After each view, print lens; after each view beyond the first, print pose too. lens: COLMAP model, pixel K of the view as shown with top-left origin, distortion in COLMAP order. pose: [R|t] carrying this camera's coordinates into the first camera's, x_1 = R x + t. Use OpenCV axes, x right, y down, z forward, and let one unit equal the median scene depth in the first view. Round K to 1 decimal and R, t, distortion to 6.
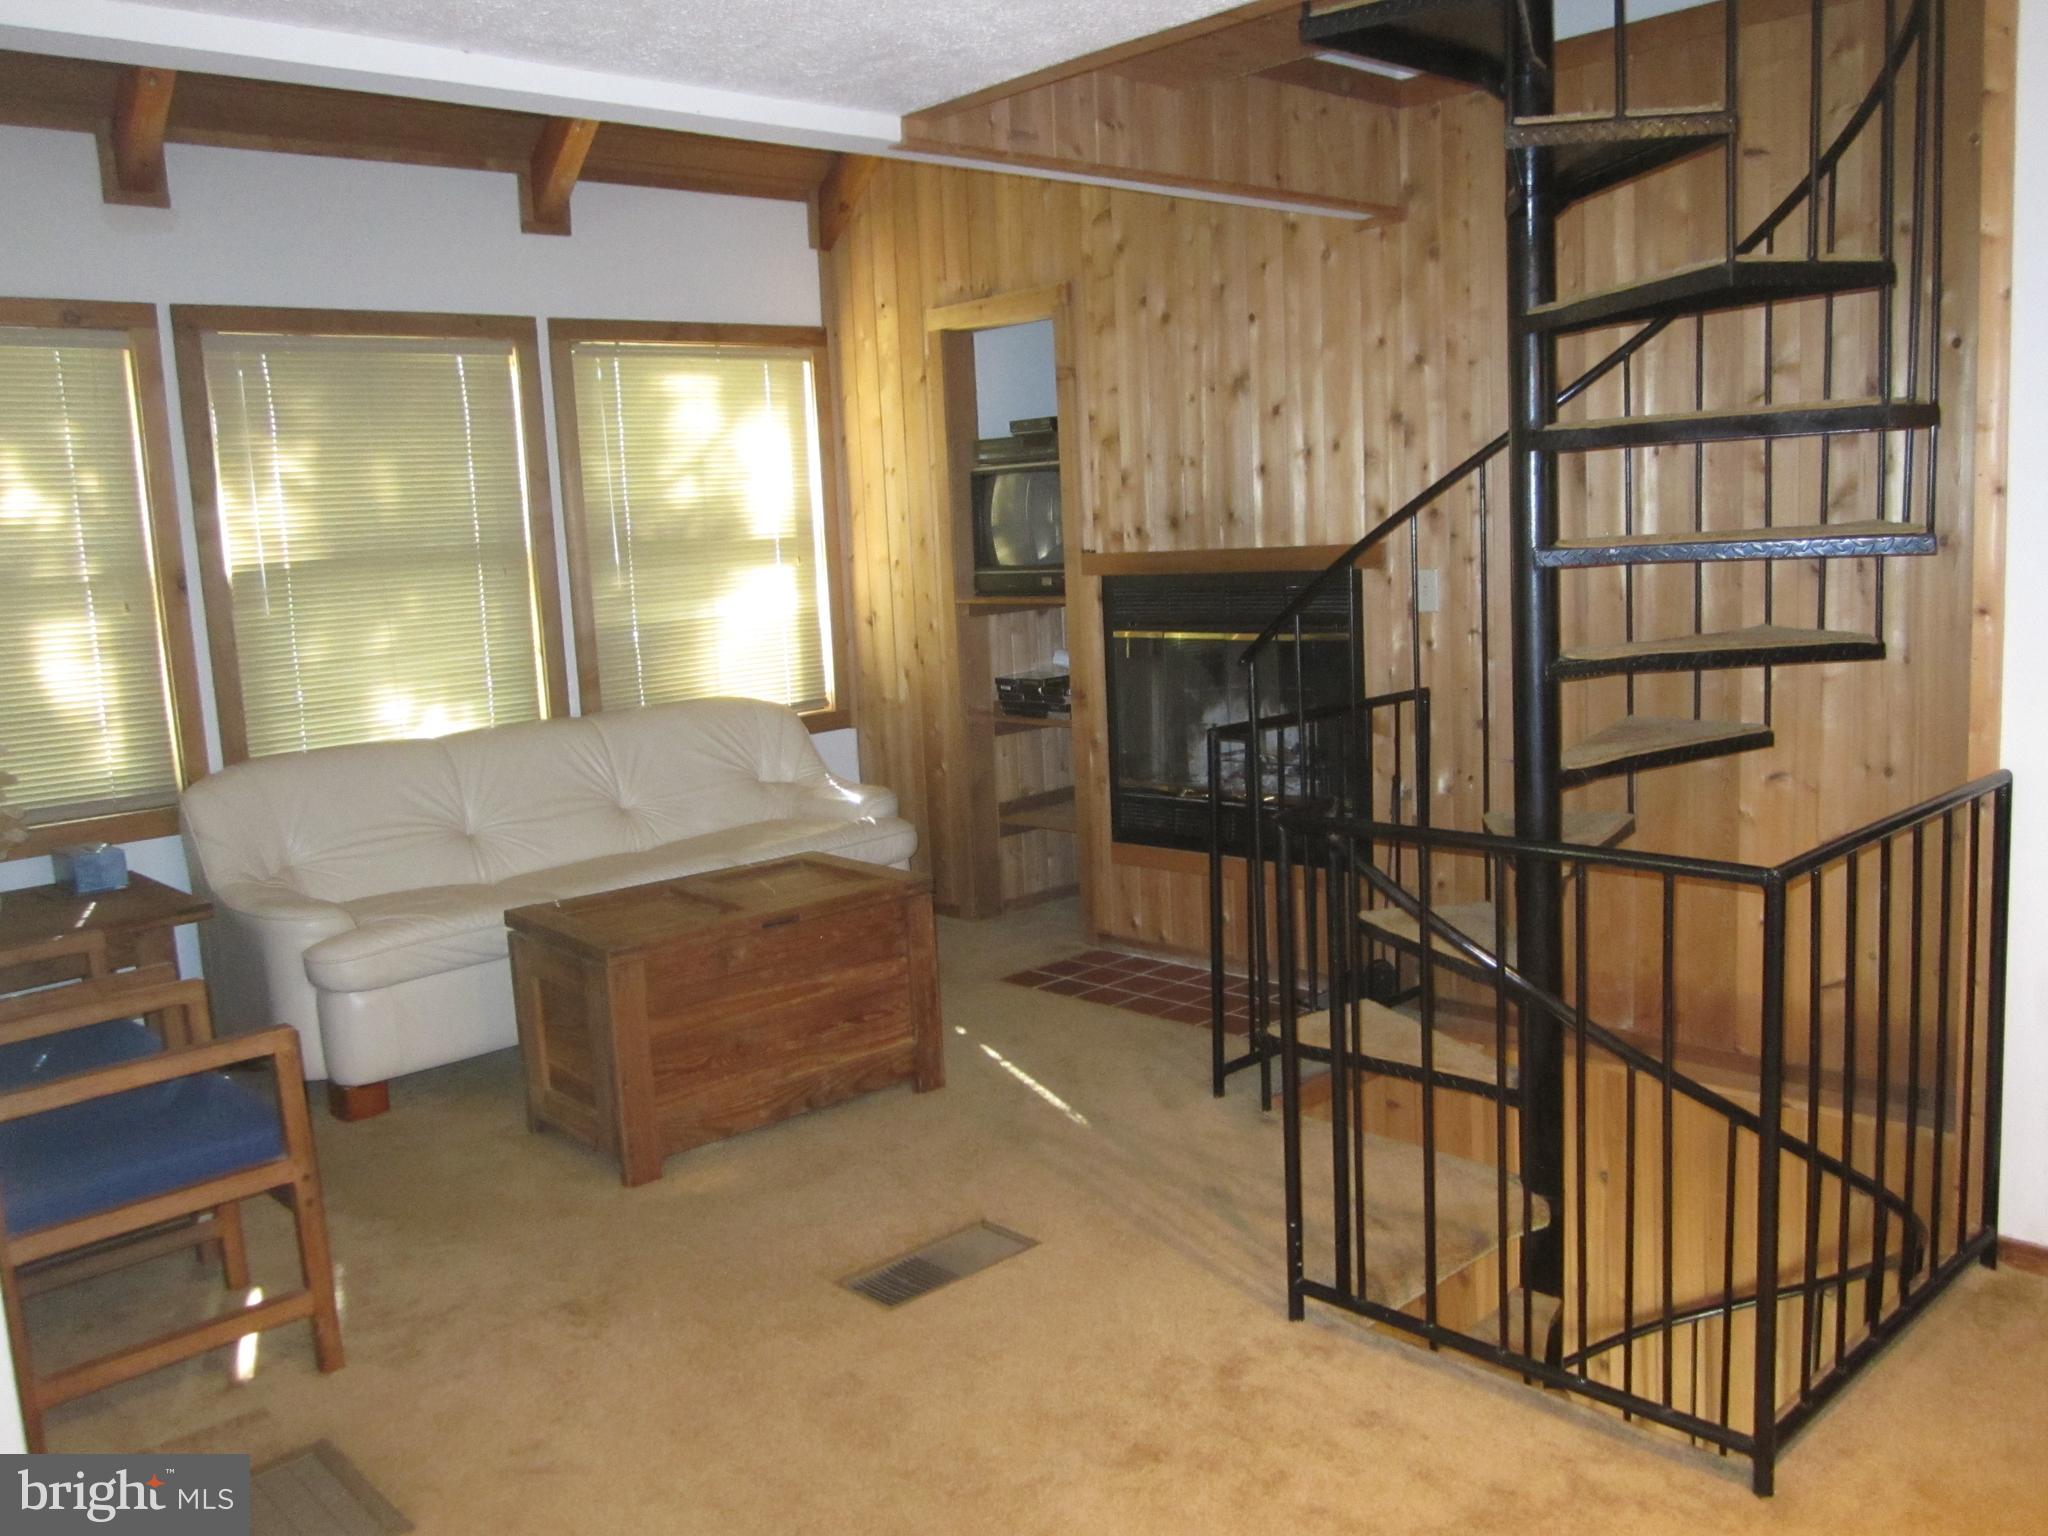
lens RADIAL K [[1699.9, 0, 1025.0], [0, 1699.9, 768.0], [0, 0, 1]] dist [-0.007004, -0.009747]
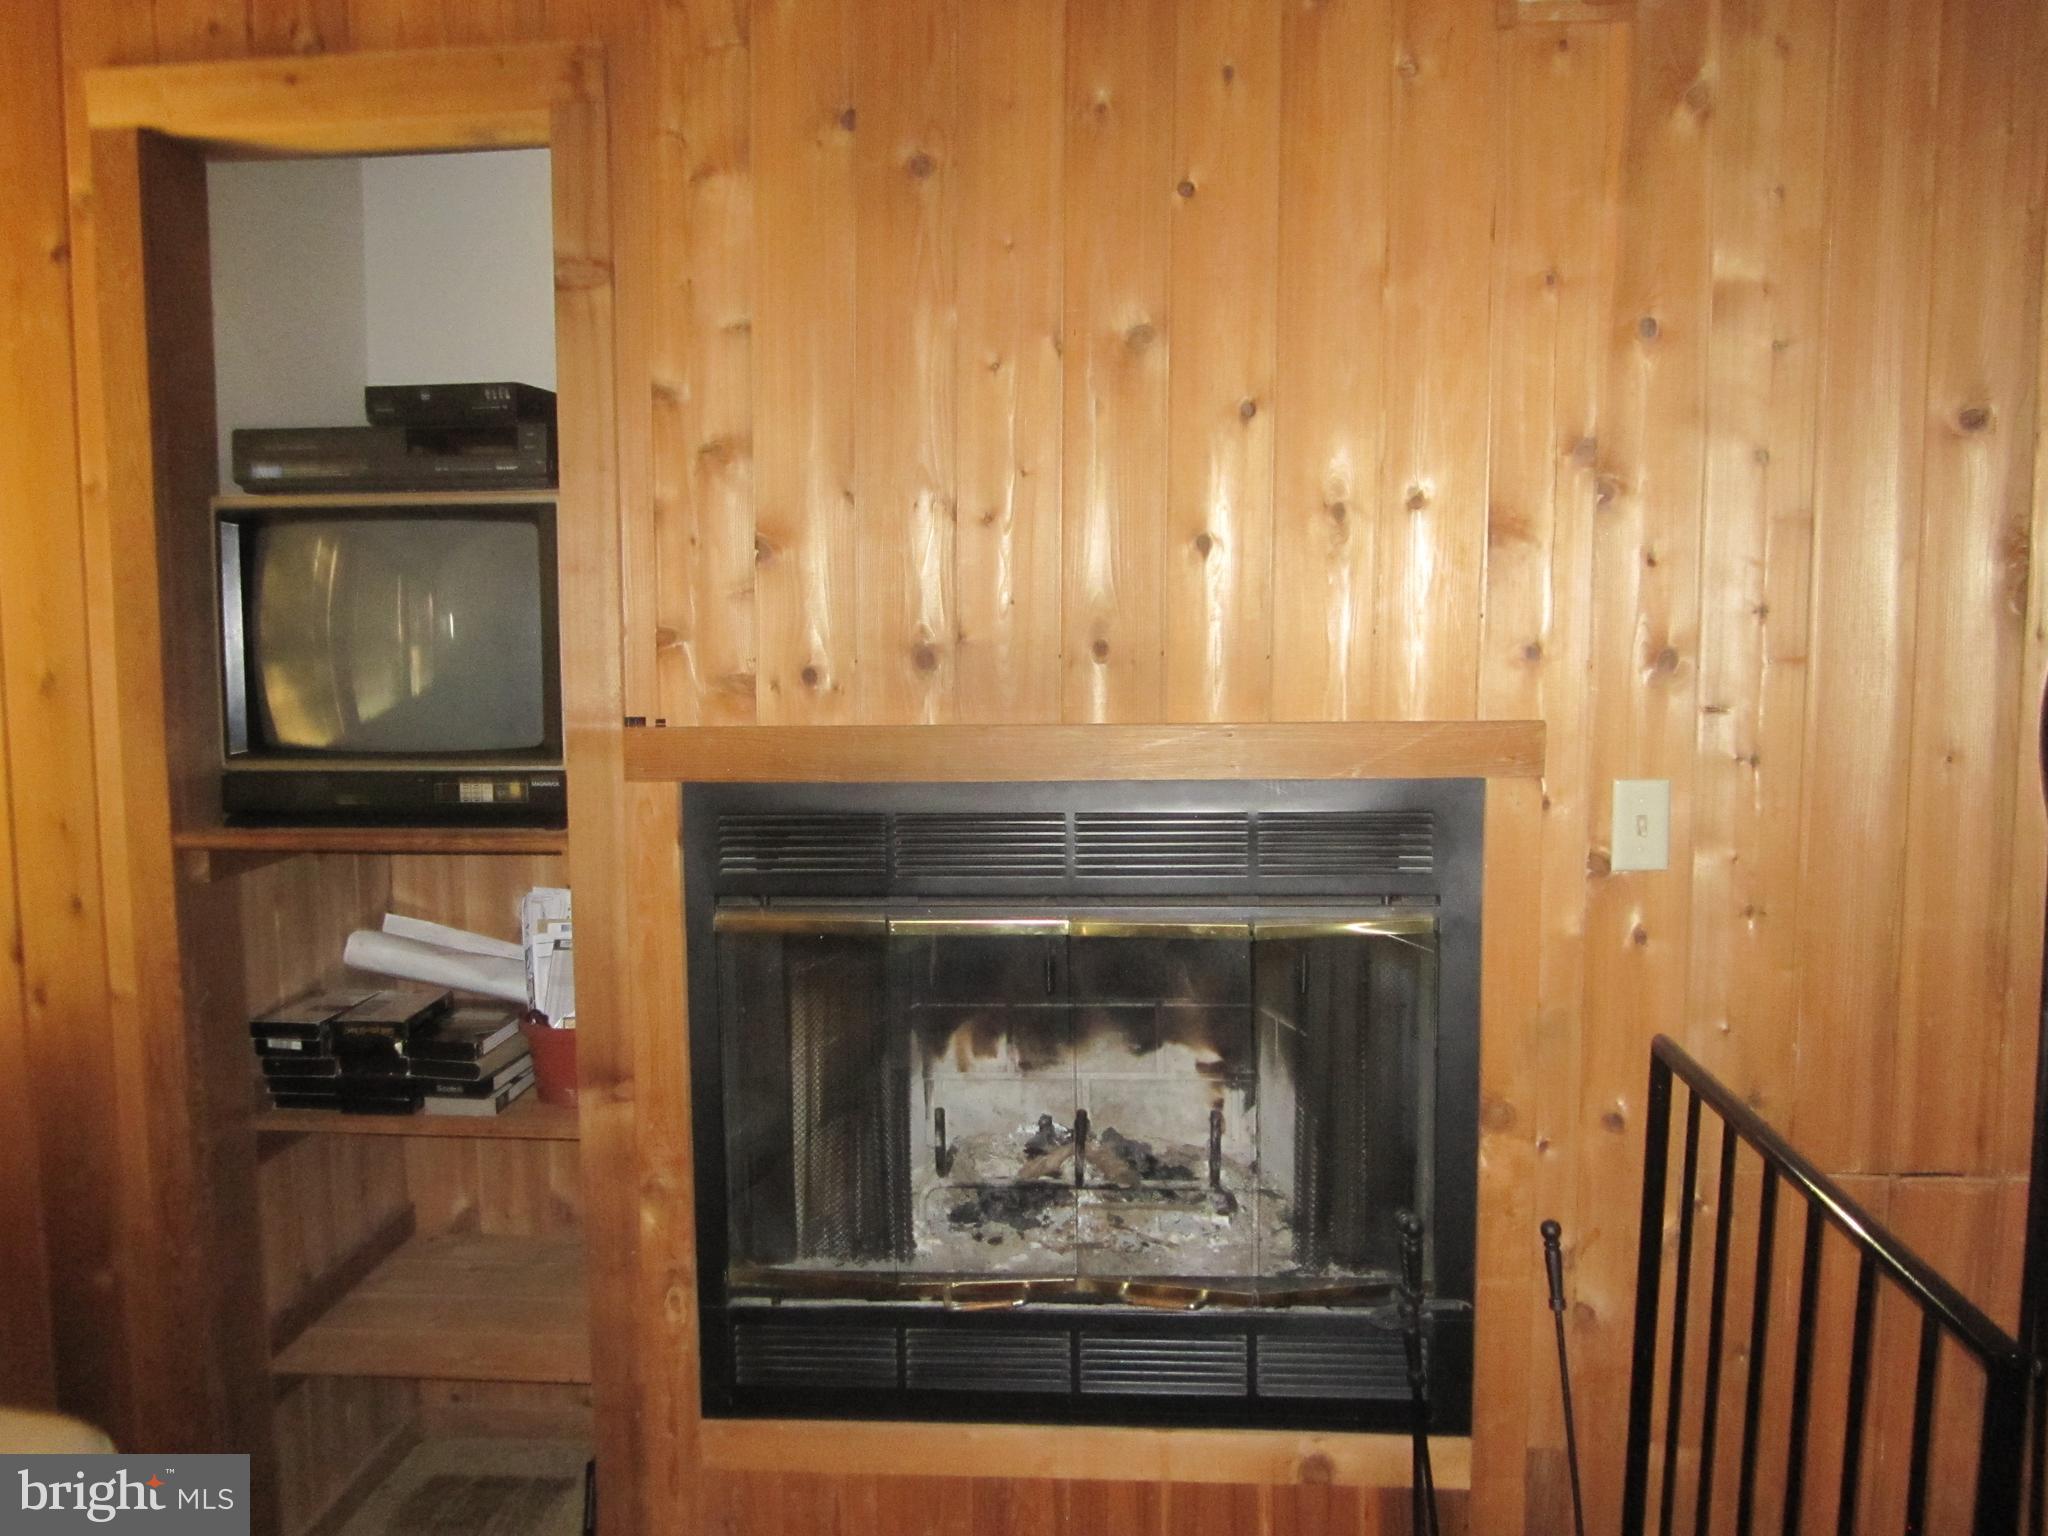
lens RADIAL K [[1699.9, 0, 1023.5], [0, 1699.9, 762.1], [0, 0, 1]] dist [-0.007004, -0.009747]
pose [[0.749822, -0.012977, 0.661512, -0.157026], [0.067440, 0.996099, -0.056902, -0.085854], [-0.658193, 0.087278, 0.747773, 0.620355]]
